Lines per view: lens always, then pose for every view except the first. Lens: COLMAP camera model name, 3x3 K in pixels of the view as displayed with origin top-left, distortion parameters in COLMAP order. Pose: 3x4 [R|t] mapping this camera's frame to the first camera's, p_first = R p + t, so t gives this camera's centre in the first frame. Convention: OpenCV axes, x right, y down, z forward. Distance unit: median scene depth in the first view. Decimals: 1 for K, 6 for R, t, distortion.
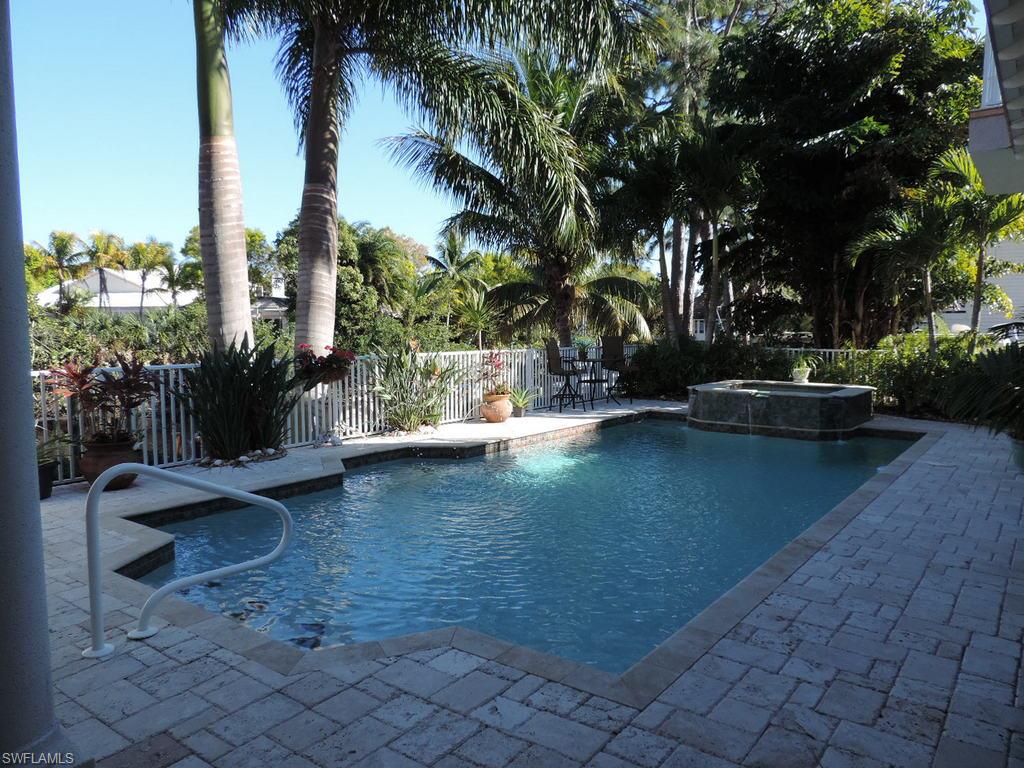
lens RADIAL K [[718.2, 0, 512.0], [0, 718.2, 384.0], [0, 0, 1]] dist [-0.026538, 0.002306]
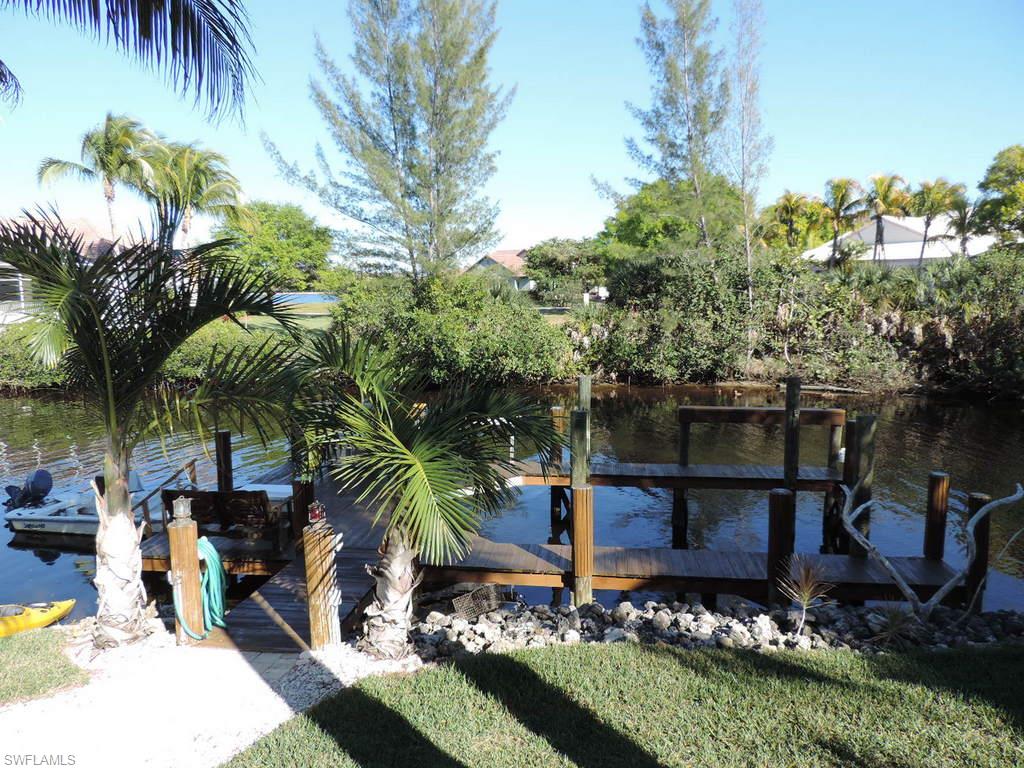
lens RADIAL K [[718.2, 0, 512.0], [0, 718.2, 384.0], [0, 0, 1]] dist [-0.026538, 0.002306]
pose [[0.540332, 0.111135, -0.834081, -0.065795], [-0.060966, 0.993805, 0.092922, -0.010130], [0.839240, 0.000642, 0.543760, 0.142784]]
